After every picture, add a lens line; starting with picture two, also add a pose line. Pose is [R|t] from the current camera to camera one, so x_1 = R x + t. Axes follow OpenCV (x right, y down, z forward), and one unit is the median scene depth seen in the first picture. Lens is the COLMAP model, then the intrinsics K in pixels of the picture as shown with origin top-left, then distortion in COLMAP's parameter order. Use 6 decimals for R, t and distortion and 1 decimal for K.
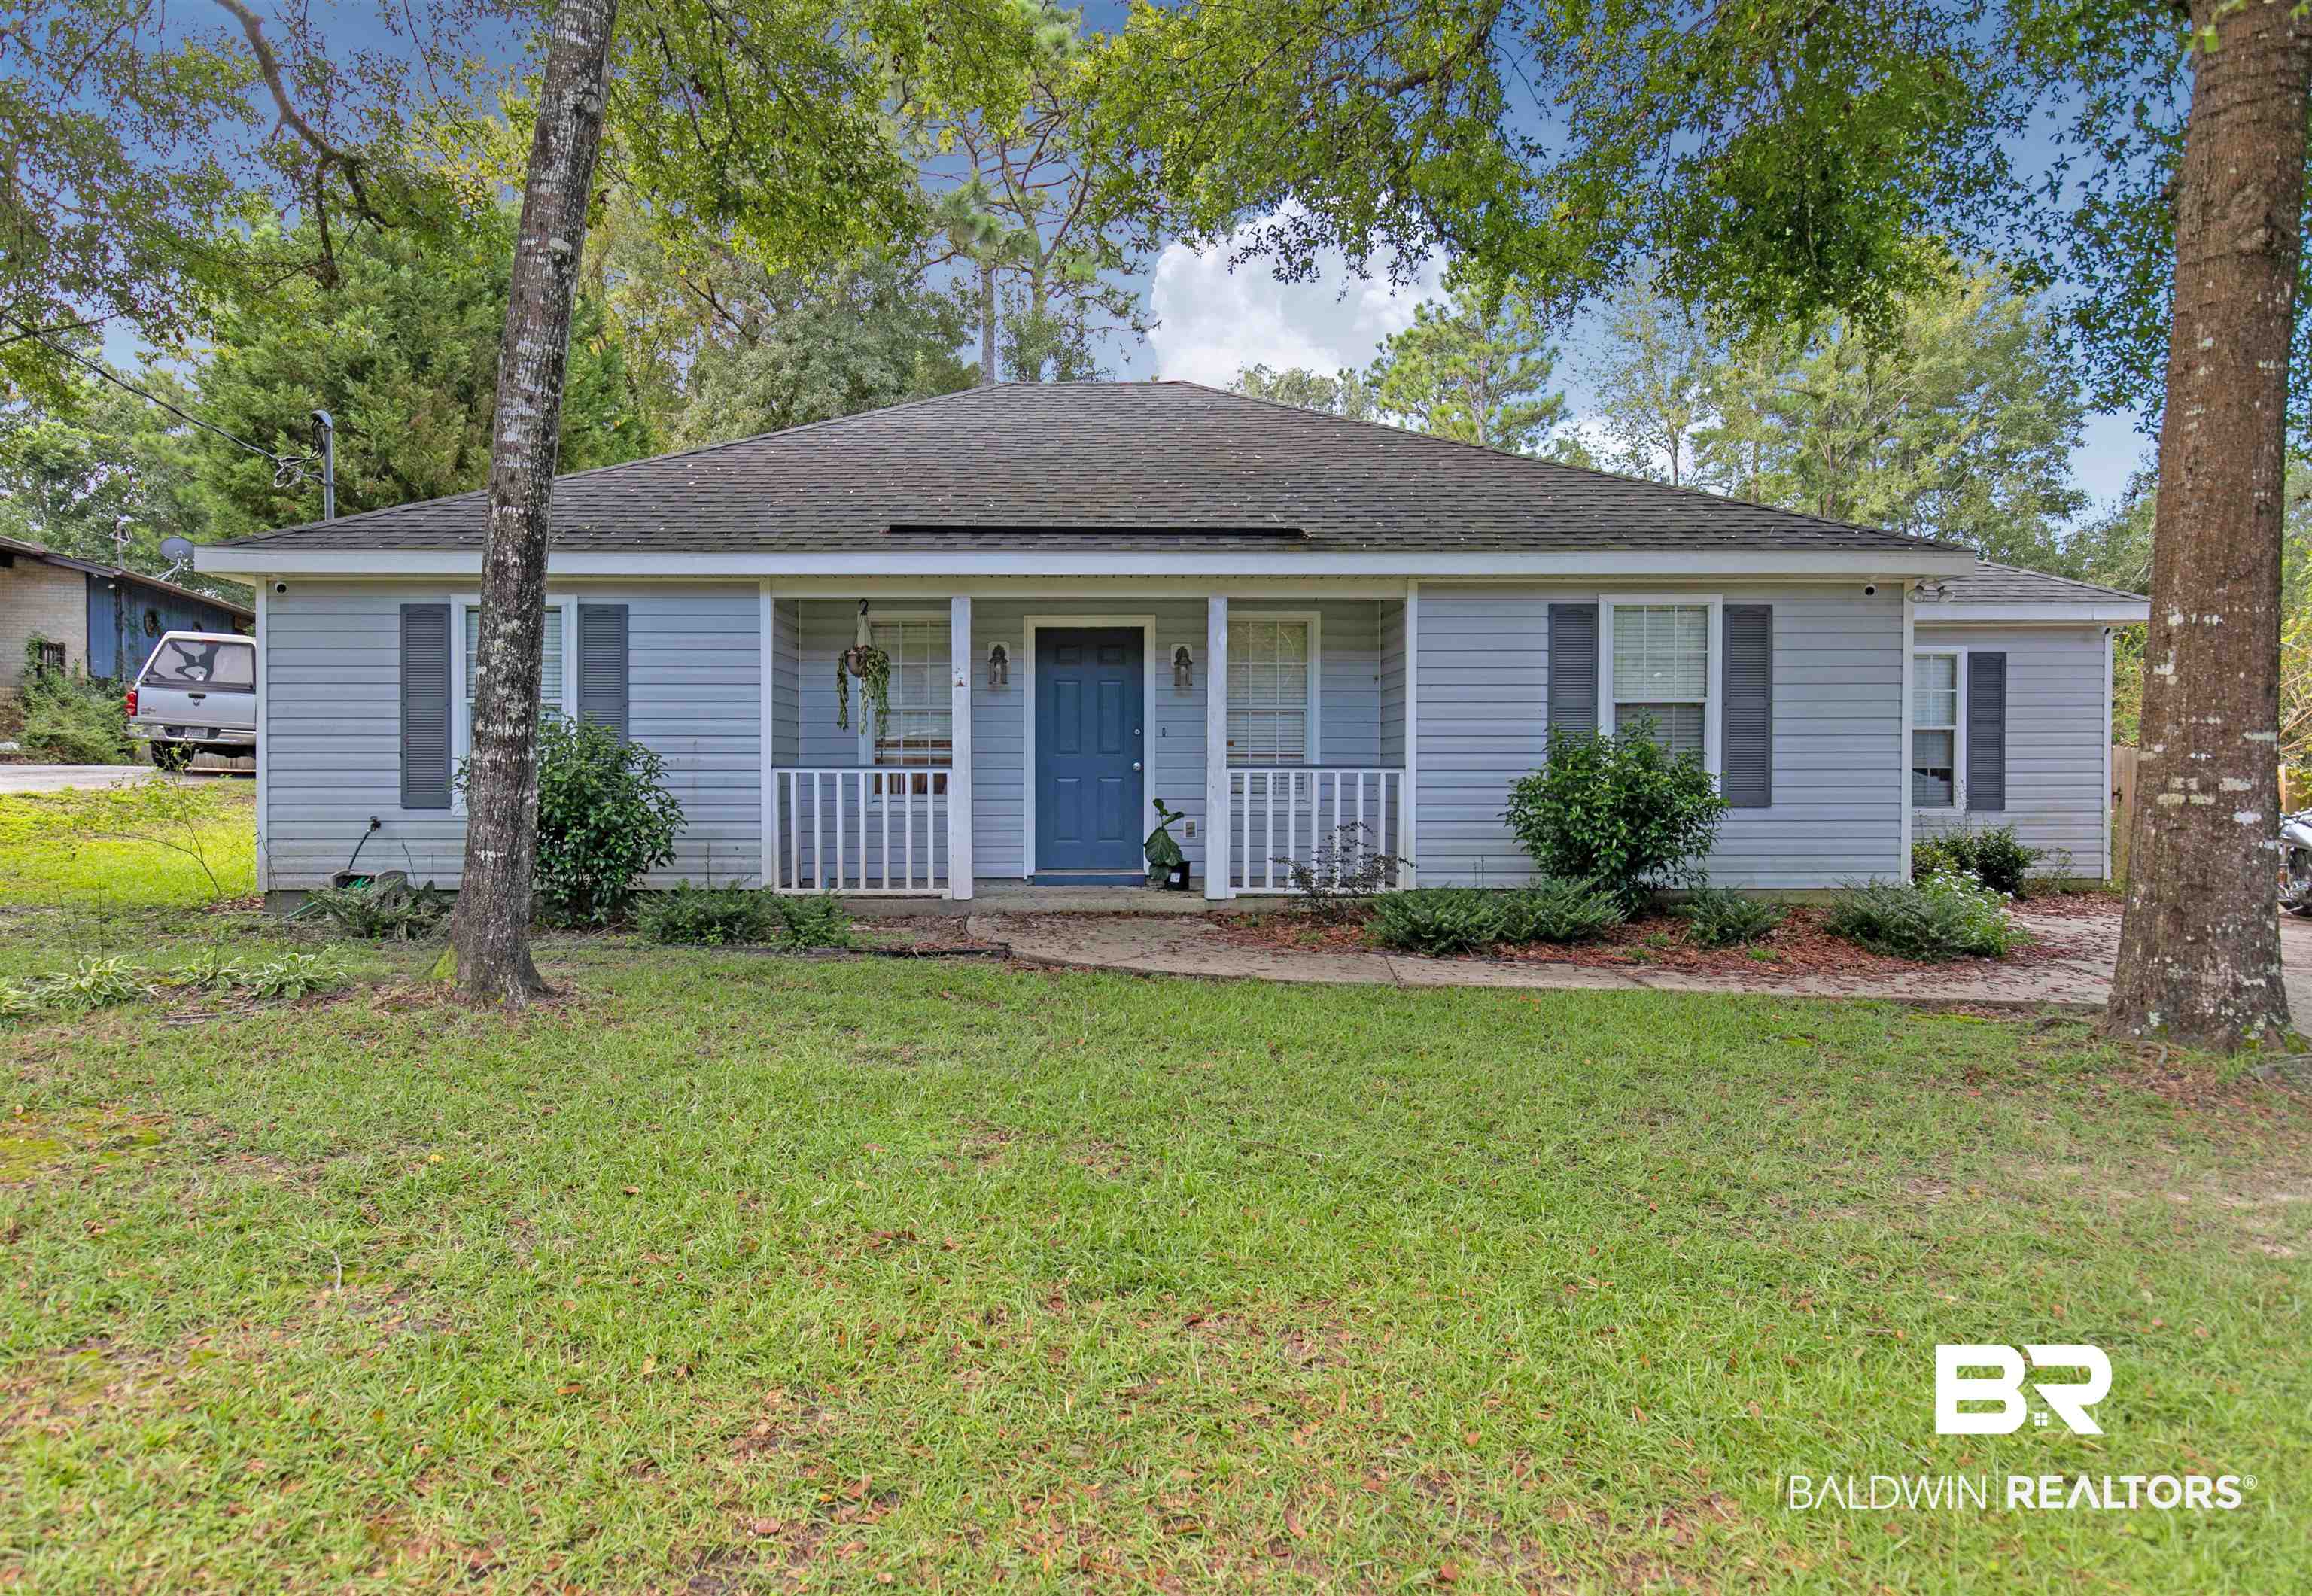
lens RADIAL K [[1426.7, 0, 1155.5], [0, 1426.7, 803.2], [0, 0, 1]] dist [-0.005683, 0.002489]
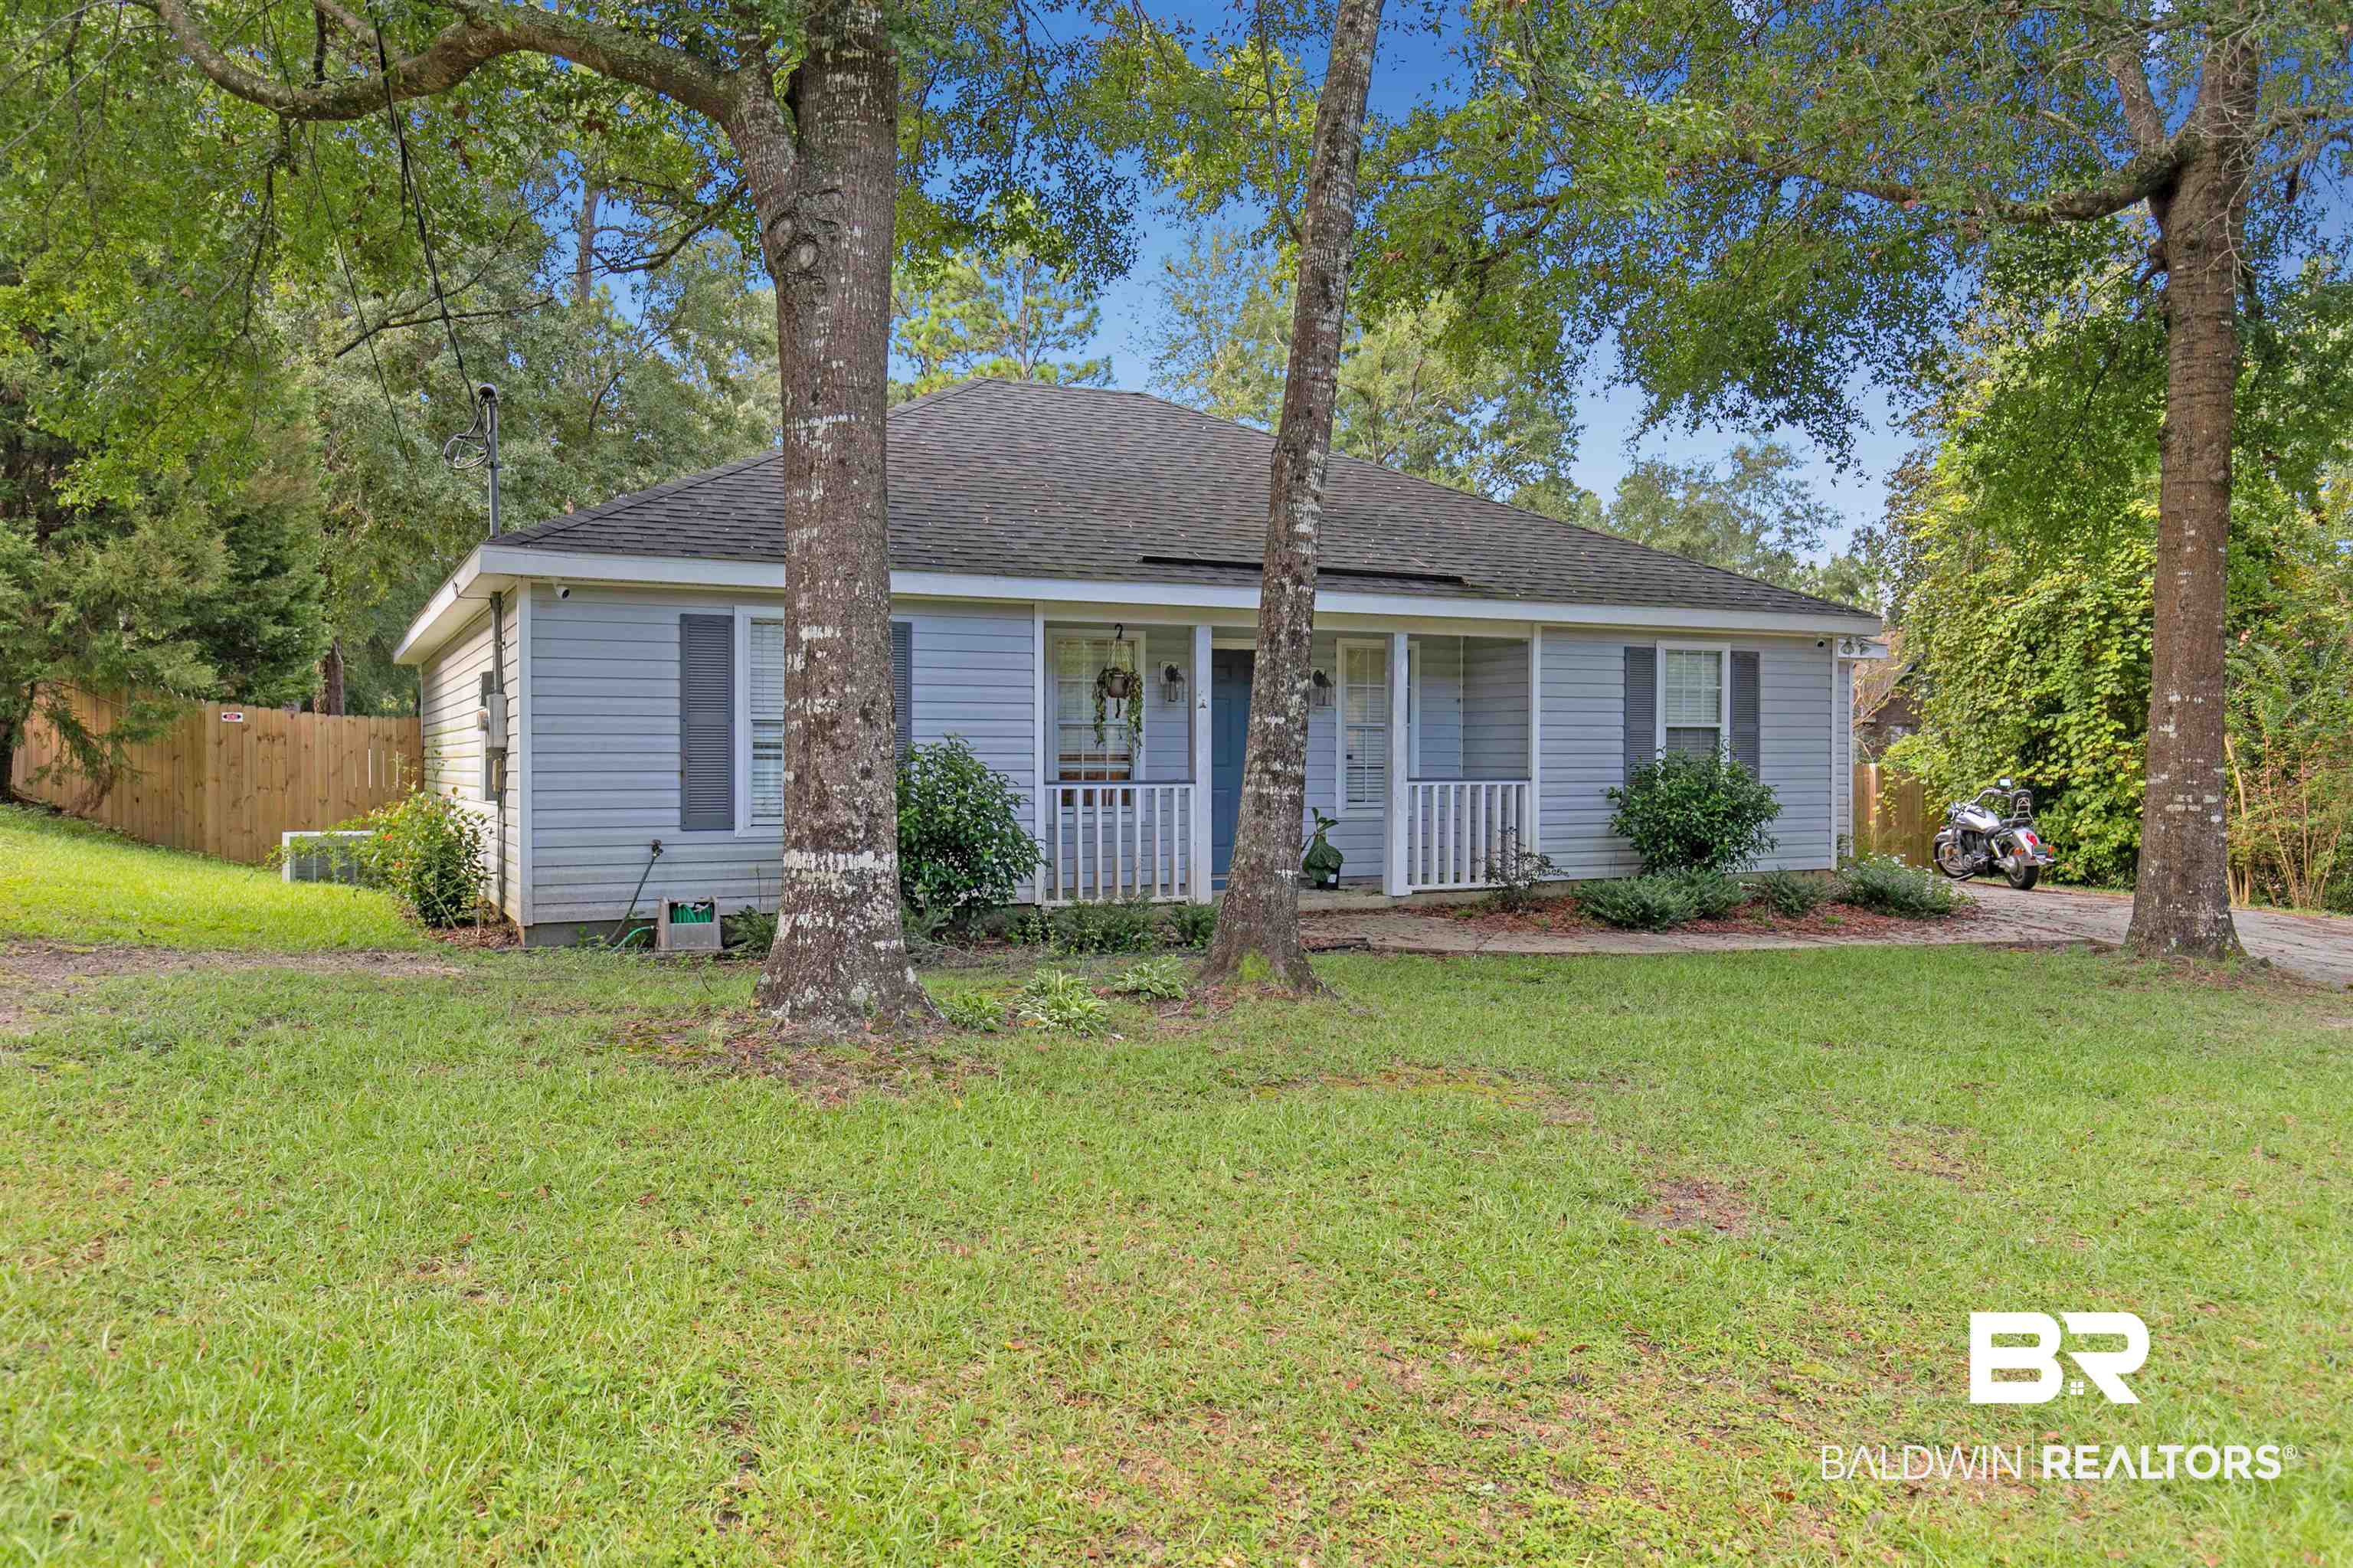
lens RADIAL K [[1707.3, 0, 1176.9], [0, 1707.3, 778.9], [0, 0, 1]] dist [-0.004440, -0.002714]
pose [[0.896805, -0.006474, 0.442378, -0.734422], [0.008038, 0.999966, -0.001663, -0.026112], [-0.442353, 0.005047, 0.896827, -0.156897]]
